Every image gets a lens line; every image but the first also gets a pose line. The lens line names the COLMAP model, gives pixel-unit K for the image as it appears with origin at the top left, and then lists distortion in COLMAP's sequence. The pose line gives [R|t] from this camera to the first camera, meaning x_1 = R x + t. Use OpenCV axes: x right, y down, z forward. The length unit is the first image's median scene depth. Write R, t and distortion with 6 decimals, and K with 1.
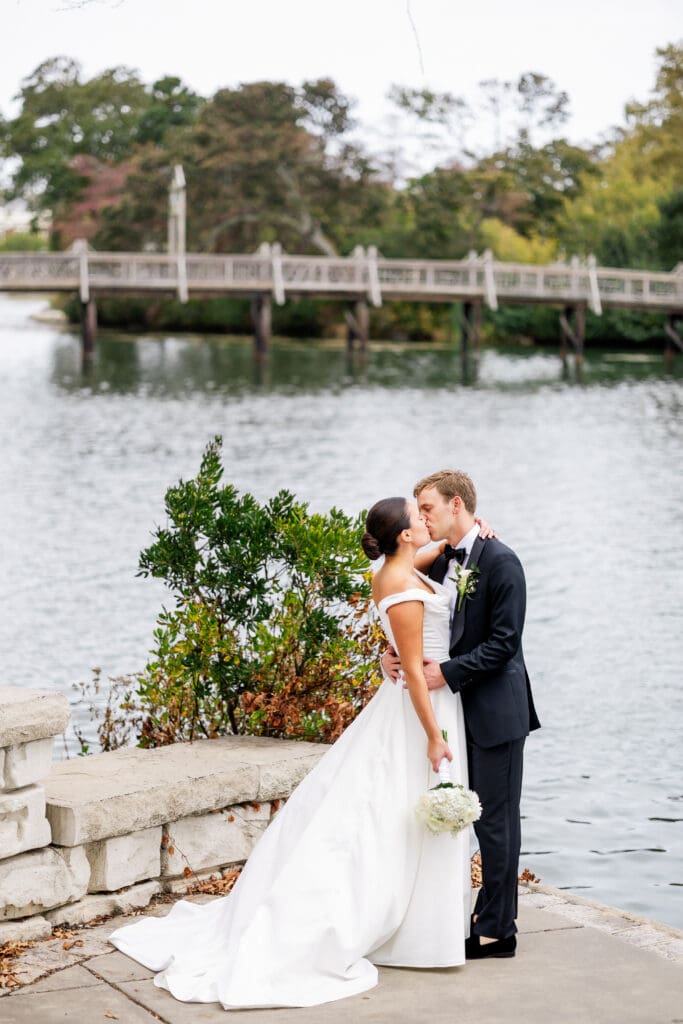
lens RADIAL K [[2379.1, 0, 341.5], [0, 2379.1, 512.0], [0, 0, 1]] dist [0.046434, -0.094047]
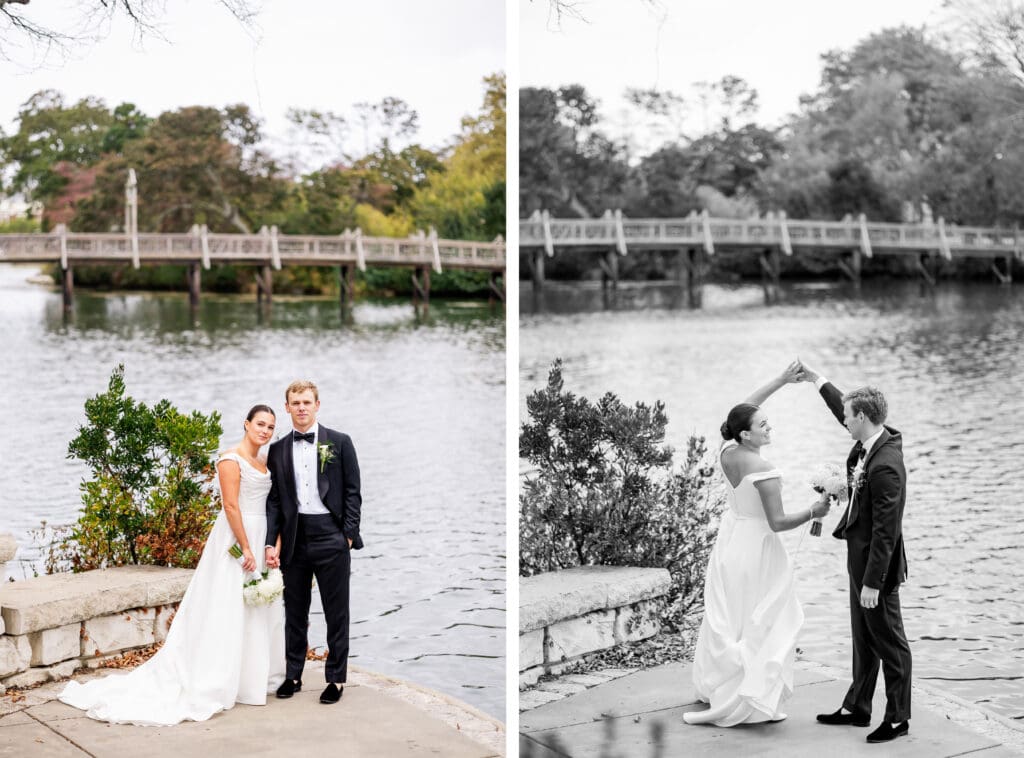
lens RADIAL K [[2823.3, 0, 512.0], [0, 2823.3, 379.0], [0, 0, 1]] dist [0.074114, 0.666276]
pose [[0.999406, -0.012928, -0.031958, 0.199444], [0.011905, 0.999417, -0.032001, 0.029718], [0.032353, 0.031601, 0.998977, -0.611262]]
